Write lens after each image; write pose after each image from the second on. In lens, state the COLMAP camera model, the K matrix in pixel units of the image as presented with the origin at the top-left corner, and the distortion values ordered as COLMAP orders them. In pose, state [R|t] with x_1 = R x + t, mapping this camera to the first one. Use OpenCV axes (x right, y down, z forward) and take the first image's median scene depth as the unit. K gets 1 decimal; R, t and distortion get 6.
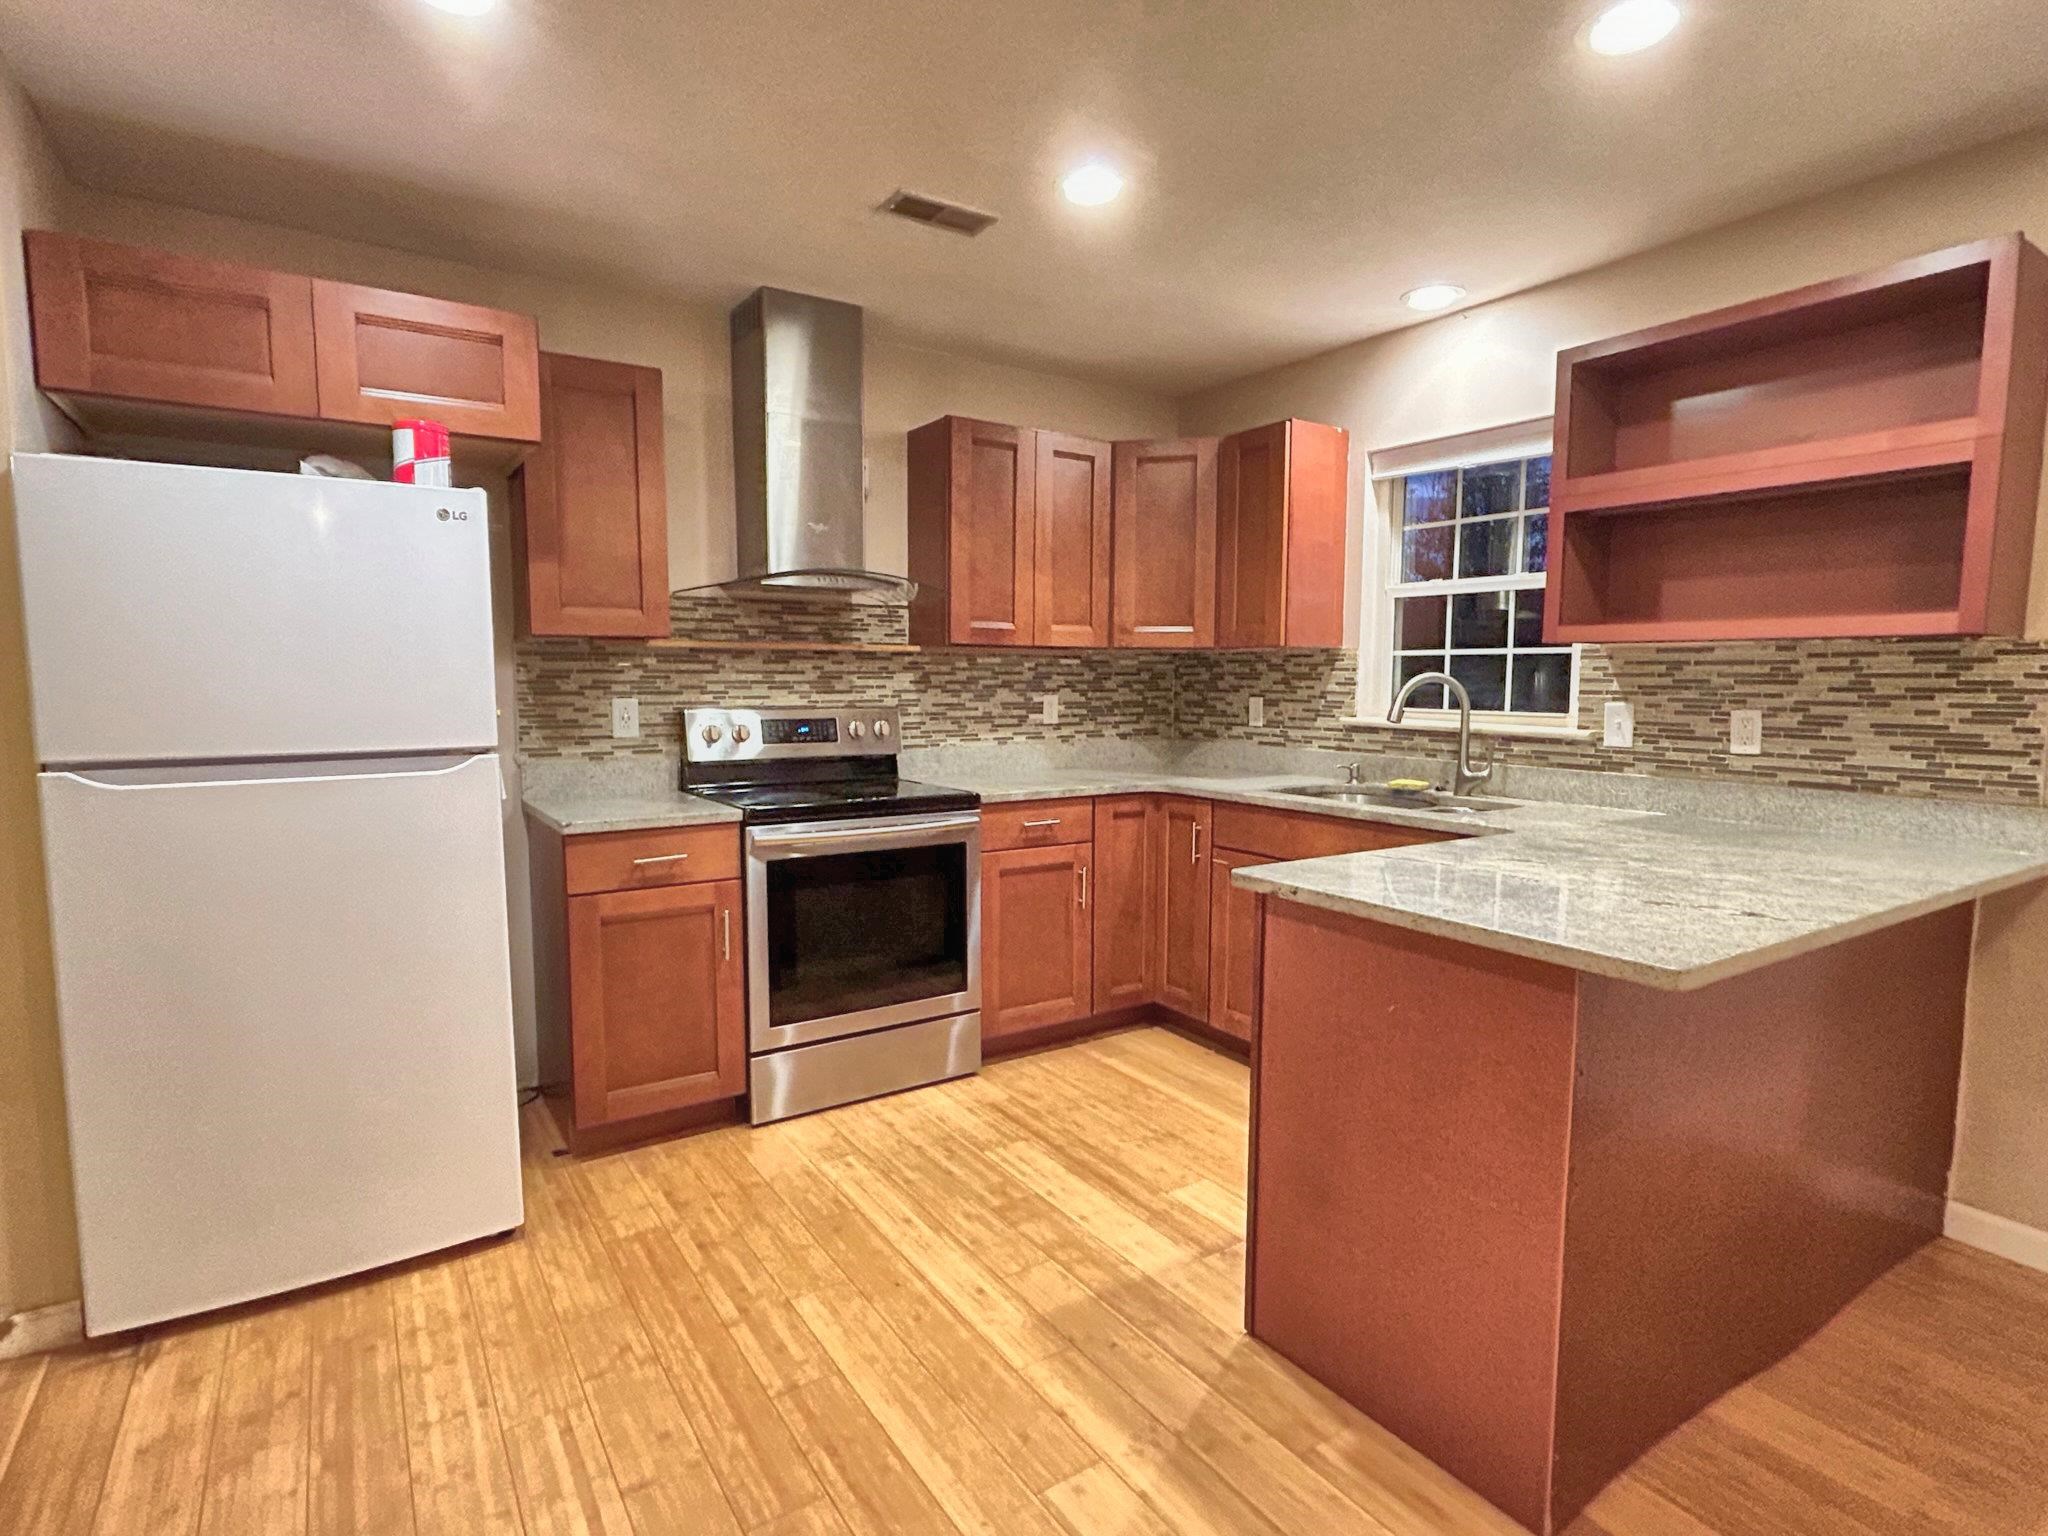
lens RADIAL K [[1046.9, 0, 1024.0], [0, 1046.9, 768.0], [0, 0, 1]] dist [-0.003083, 0.000477]
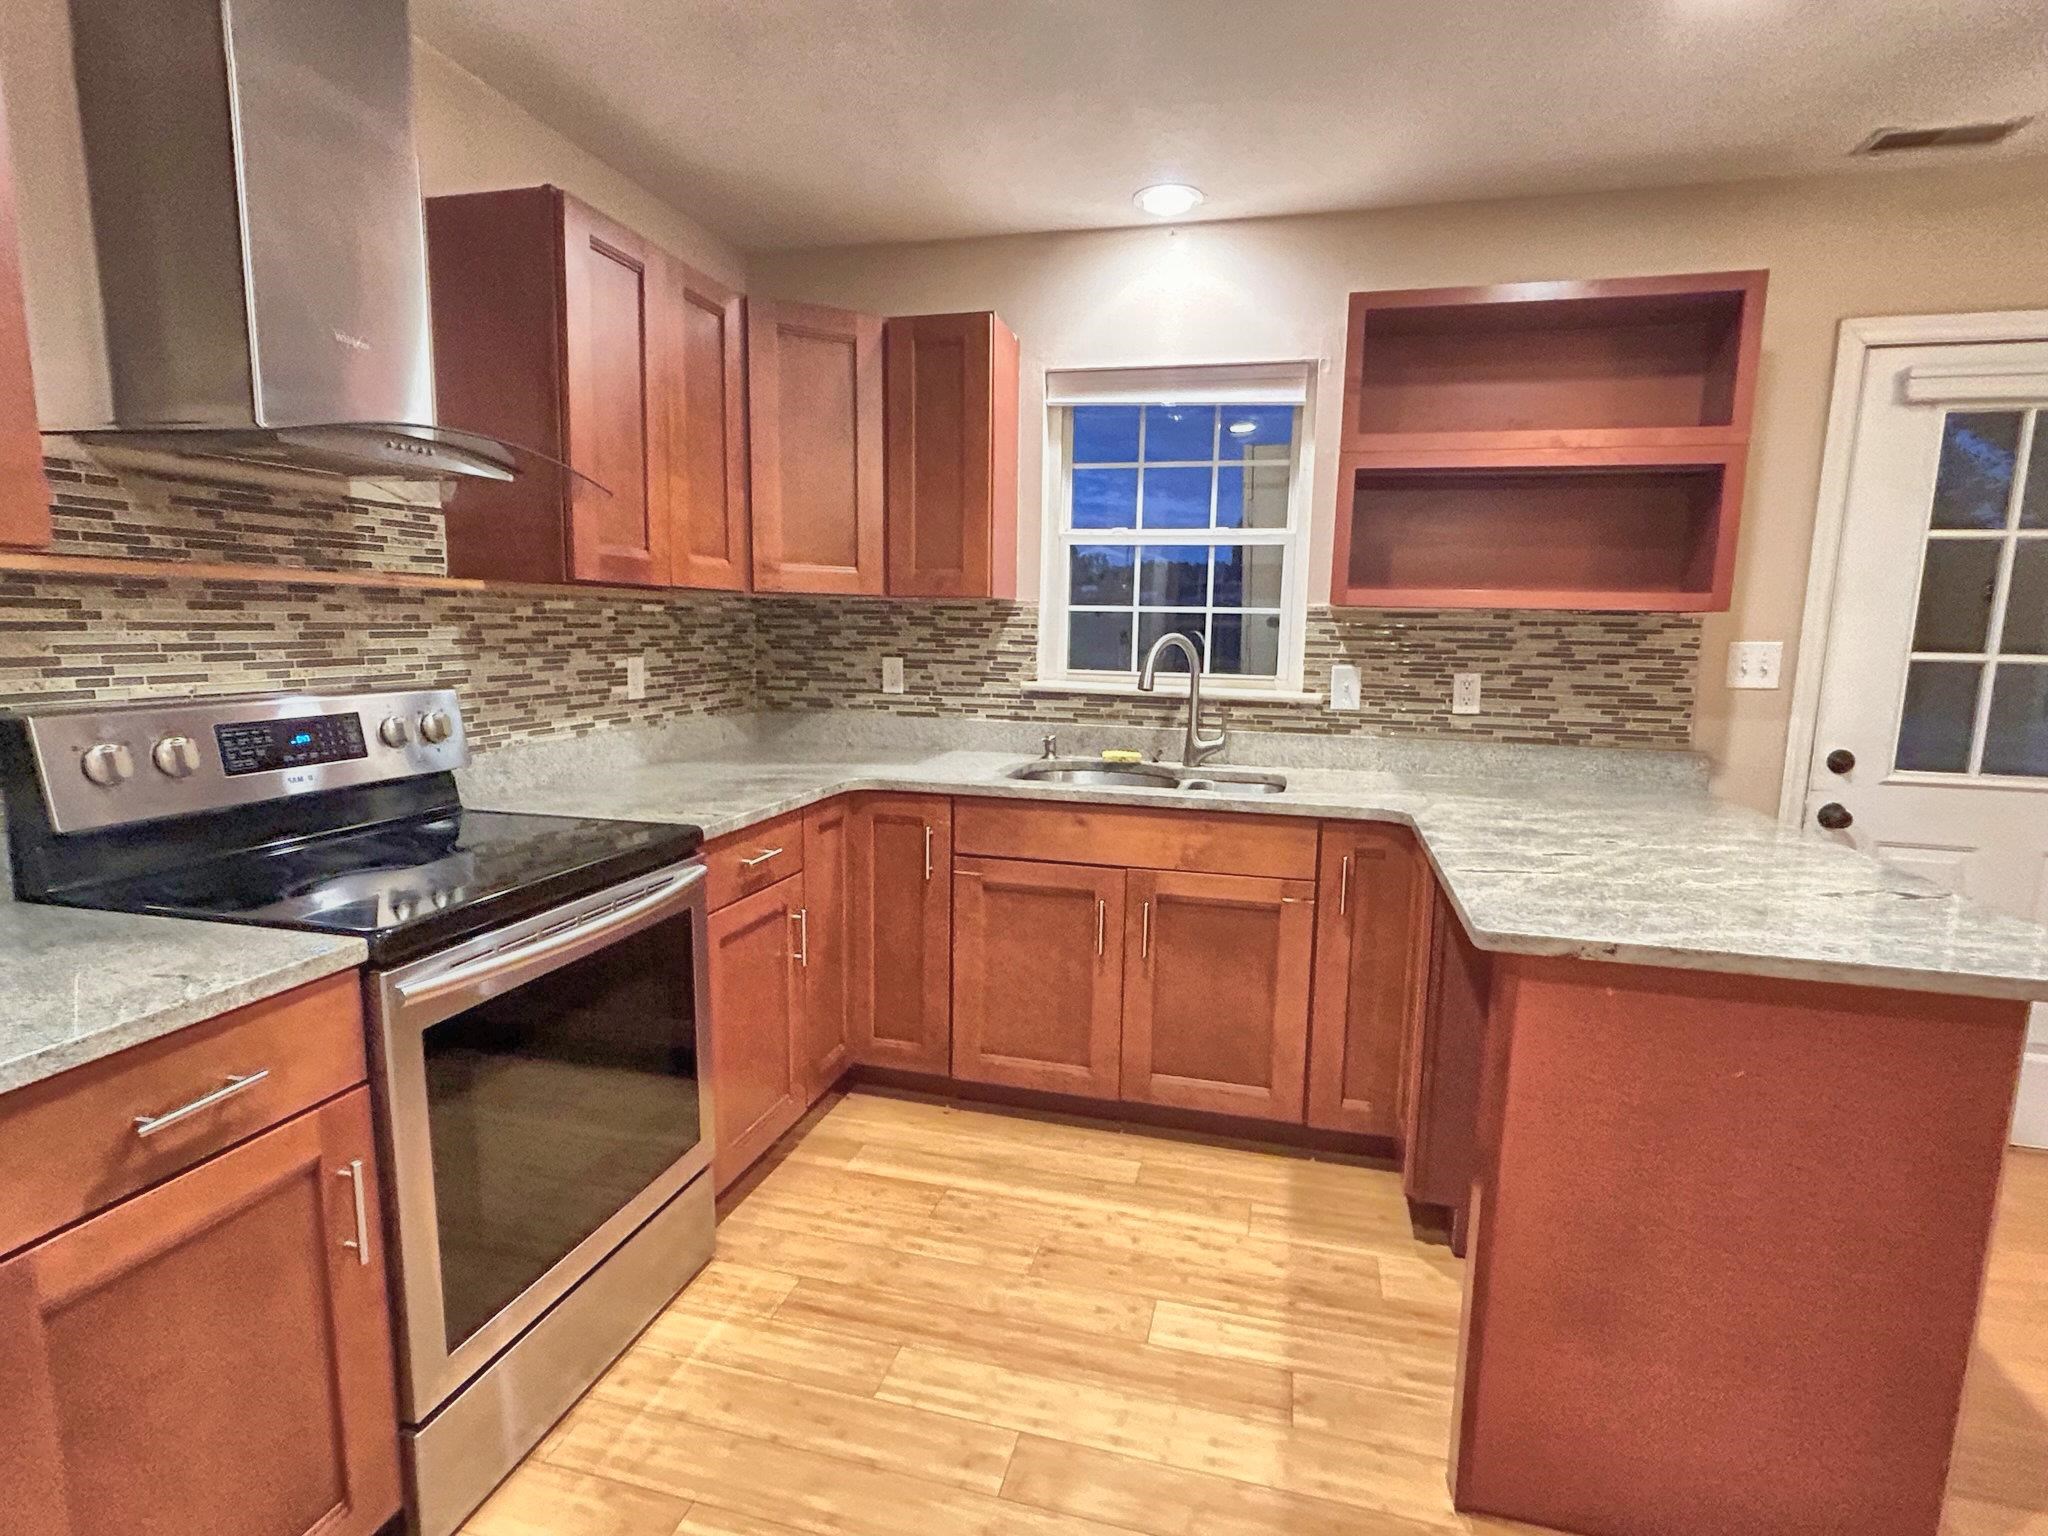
lens RADIAL K [[1046.9, 0, 1024.0], [0, 1046.9, 768.0], [0, 0, 1]] dist [-0.003083, 0.000477]
pose [[0.747828, -0.082839, 0.658703, -0.289458], [0.043451, 0.996165, 0.075949, -0.046794], [-0.662469, -0.028175, 0.748560, 0.384921]]
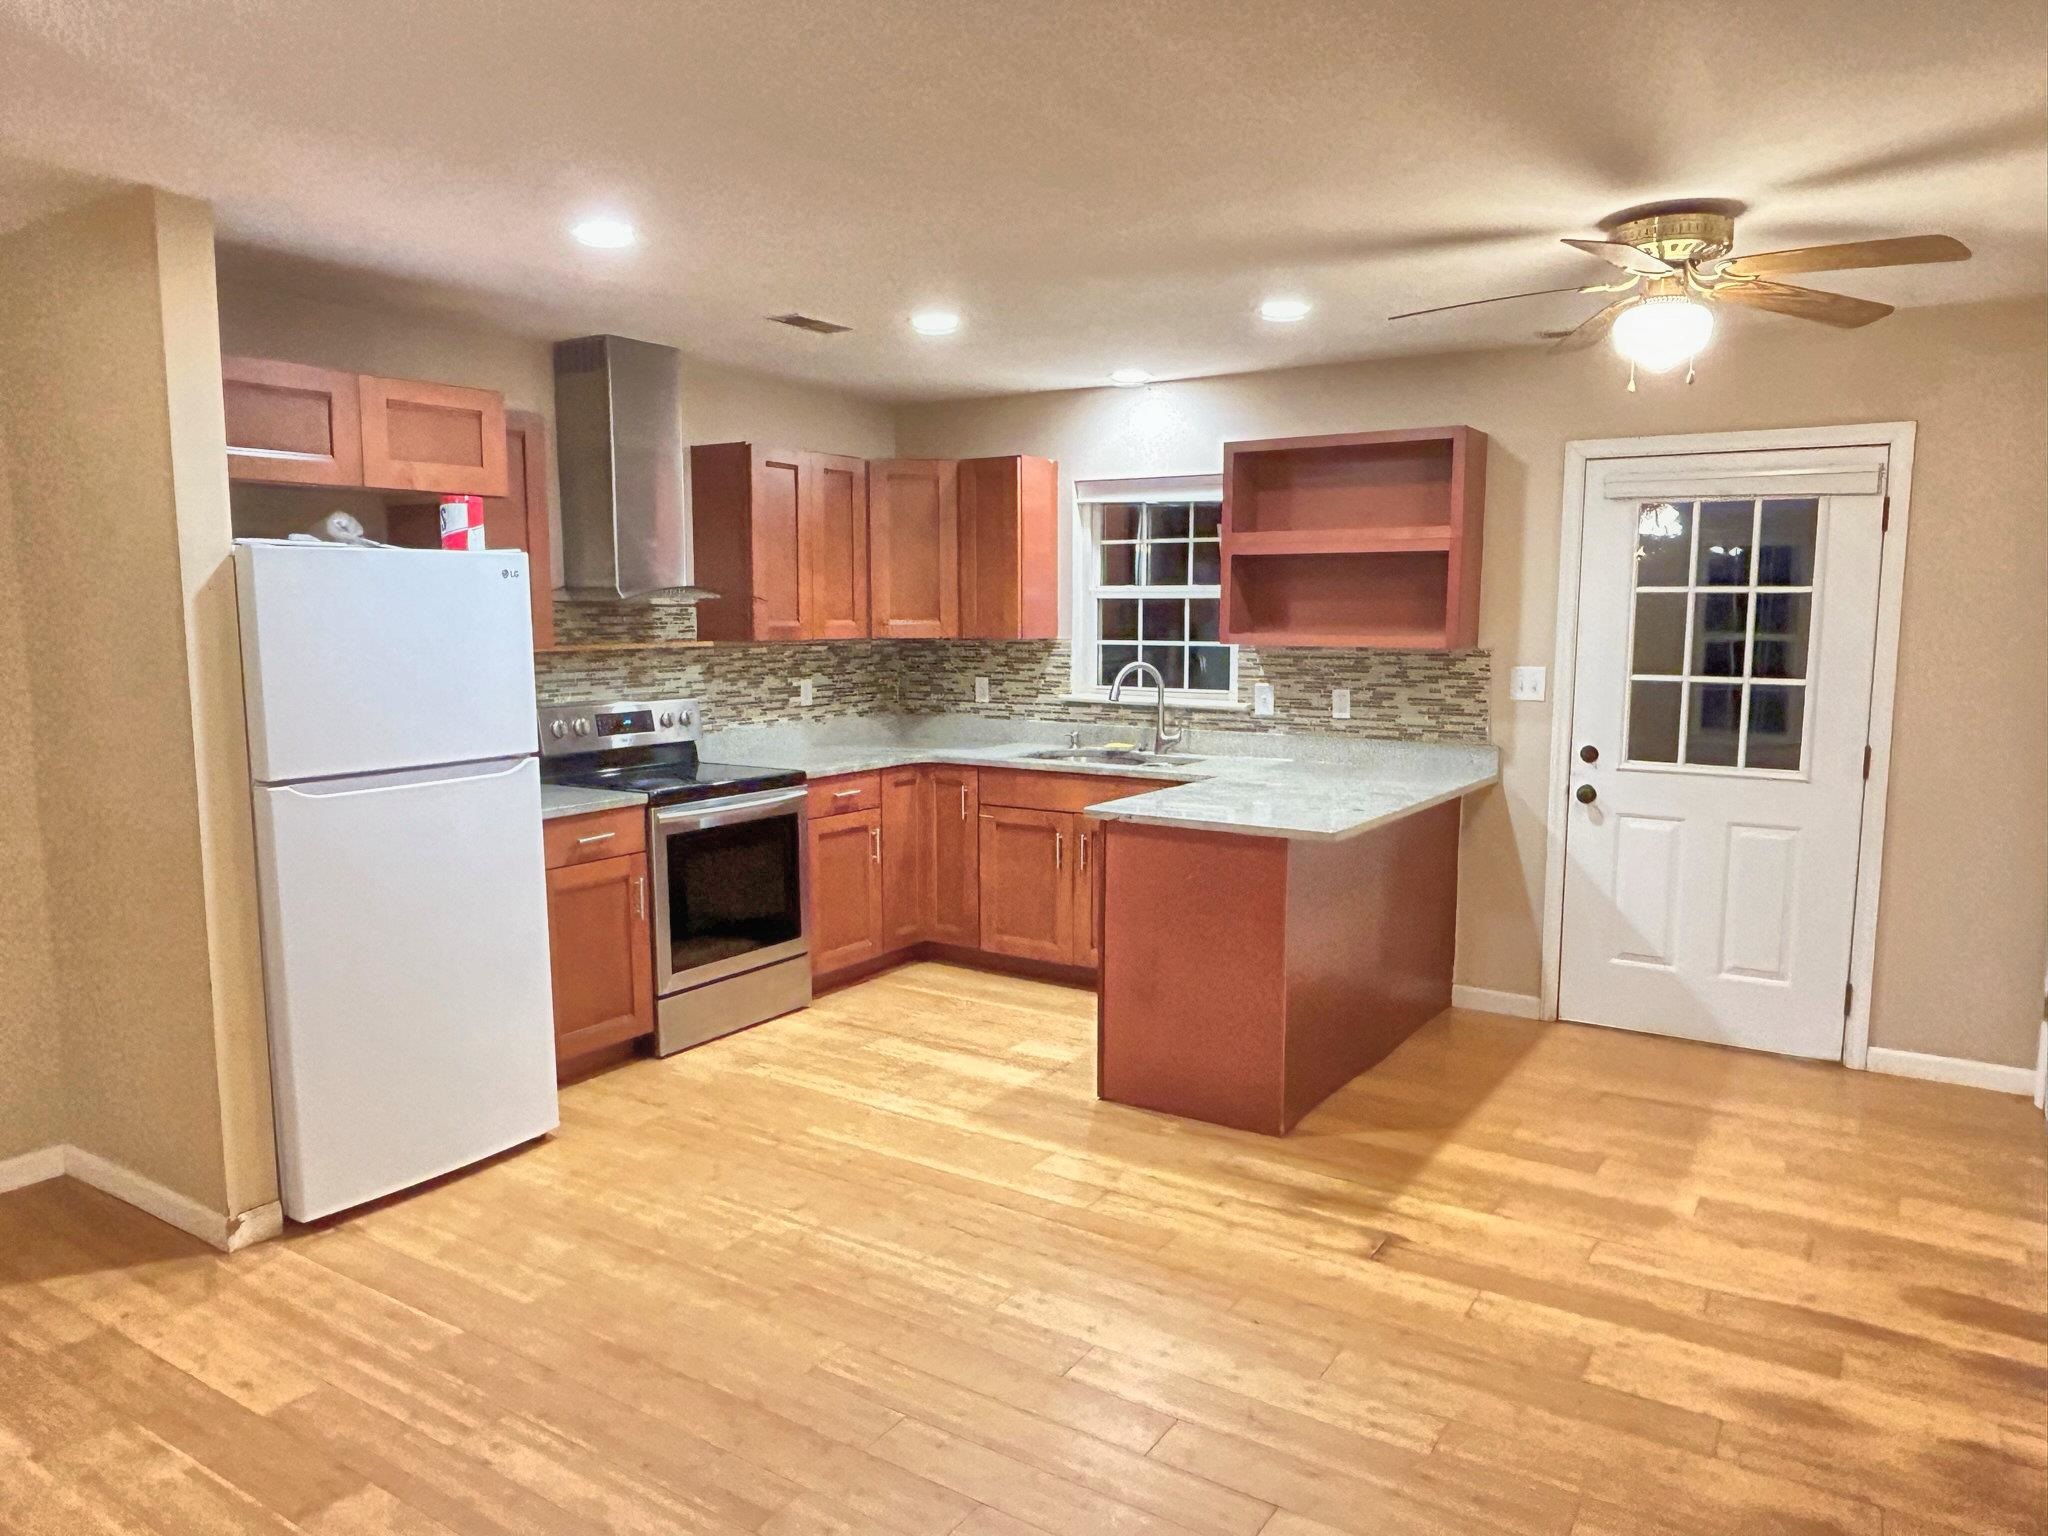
lens RADIAL K [[1380.9, 0, 1030.0], [0, 1380.9, 770.6], [0, 0, 1]] dist [0.000607, -0.001407]
pose [[0.917632, -0.051013, 0.394143, -0.404427], [0.038781, 0.998489, 0.038944, -0.025813], [-0.395534, -0.020451, 0.918223, -0.517089]]
